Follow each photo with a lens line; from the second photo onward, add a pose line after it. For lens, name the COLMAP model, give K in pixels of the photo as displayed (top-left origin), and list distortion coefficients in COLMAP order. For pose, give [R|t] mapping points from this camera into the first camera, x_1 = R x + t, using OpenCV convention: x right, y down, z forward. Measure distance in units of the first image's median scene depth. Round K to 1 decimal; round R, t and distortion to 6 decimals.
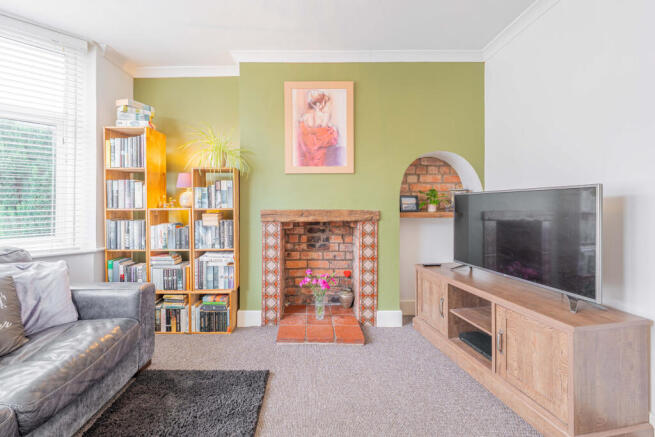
lens RADIAL K [[262.1, 0, 310.5], [0, 262.1, 203.6], [0, 0, 1]] dist [0.000493, -0.000079]
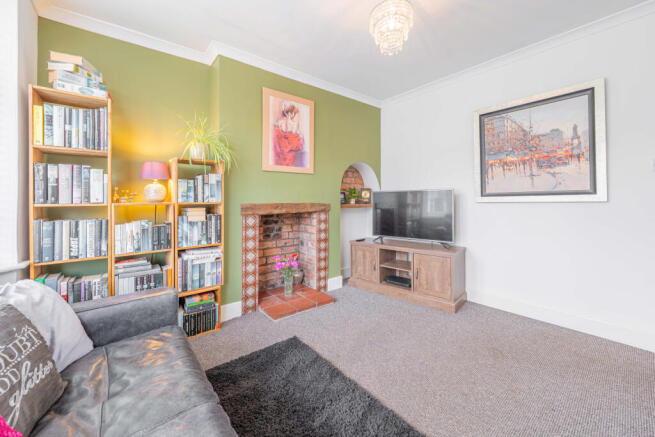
lens RADIAL K [[259.4, 0, 326.9], [0, 259.4, 198.2], [0, 0, 1]] dist [-0.000154, 0.000001]
pose [[0.779509, 0.001665, 0.626389, -0.595360], [0.000701, 0.999994, -0.003532, 0.006140], [-0.626391, 0.003192, 0.779502, -0.014855]]
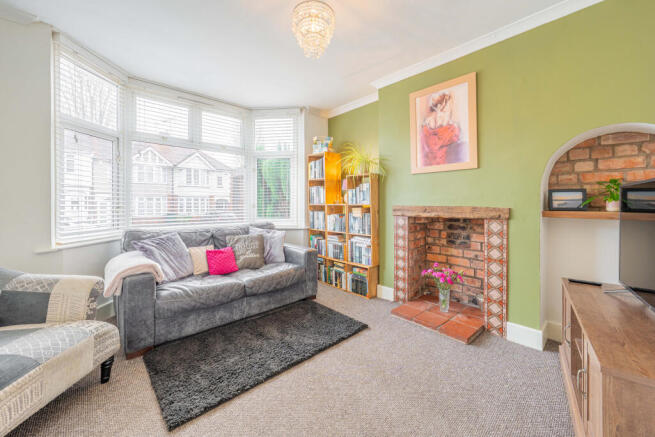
lens RADIAL K [[258.5, 0, 329.0], [0, 258.5, 202.2], [0, 0, 1]] dist [0.000400, -0.000021]
pose [[0.680350, 0.000540, -0.732887, 0.507433], [0.003940, 0.999983, 0.004394, 0.001320], [0.732877, -0.005877, 0.680336, -0.029777]]
